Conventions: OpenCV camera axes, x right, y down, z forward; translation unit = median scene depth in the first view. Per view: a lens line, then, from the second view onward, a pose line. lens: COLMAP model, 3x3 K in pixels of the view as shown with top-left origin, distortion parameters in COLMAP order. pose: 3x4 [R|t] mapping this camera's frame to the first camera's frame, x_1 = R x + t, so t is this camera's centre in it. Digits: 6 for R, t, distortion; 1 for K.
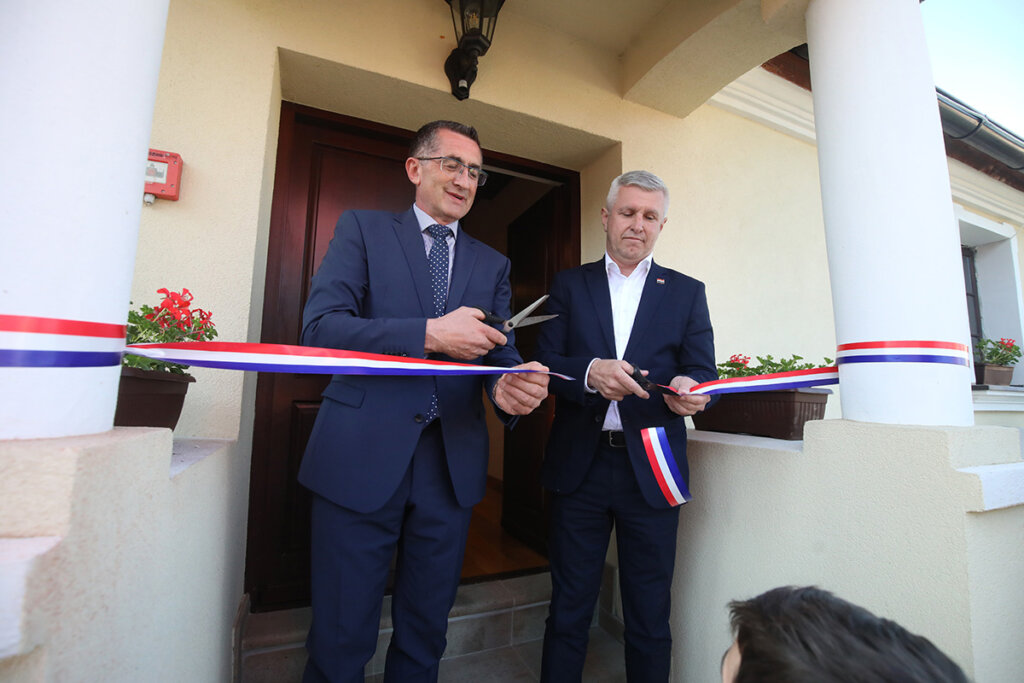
lens RADIAL K [[437.2, 0, 512.0], [0, 437.2, 341.5], [0, 0, 1]] dist [-0.020445, 0.000590]
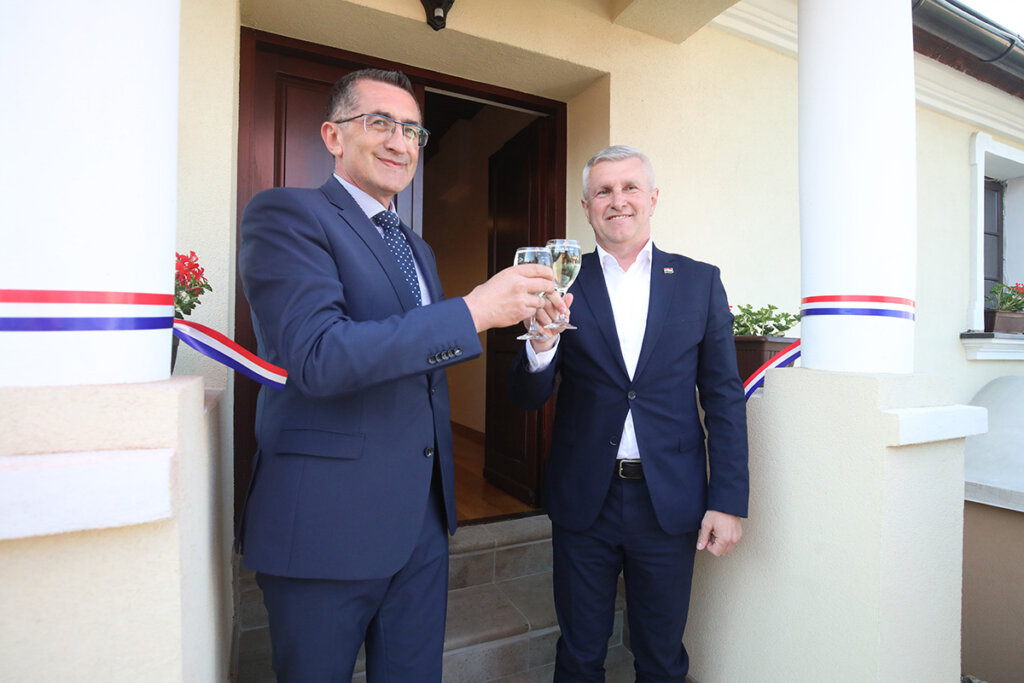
lens RADIAL K [[600.5, 0, 512.0], [0, 600.5, 341.5], [0, 0, 1]] dist [0.001209, 0.000413]
pose [[0.999814, -0.002559, 0.019132, 0.016888], [0.000074, 0.991674, 0.128774, -0.059997], [-0.019302, -0.128749, 0.991489, -0.364608]]
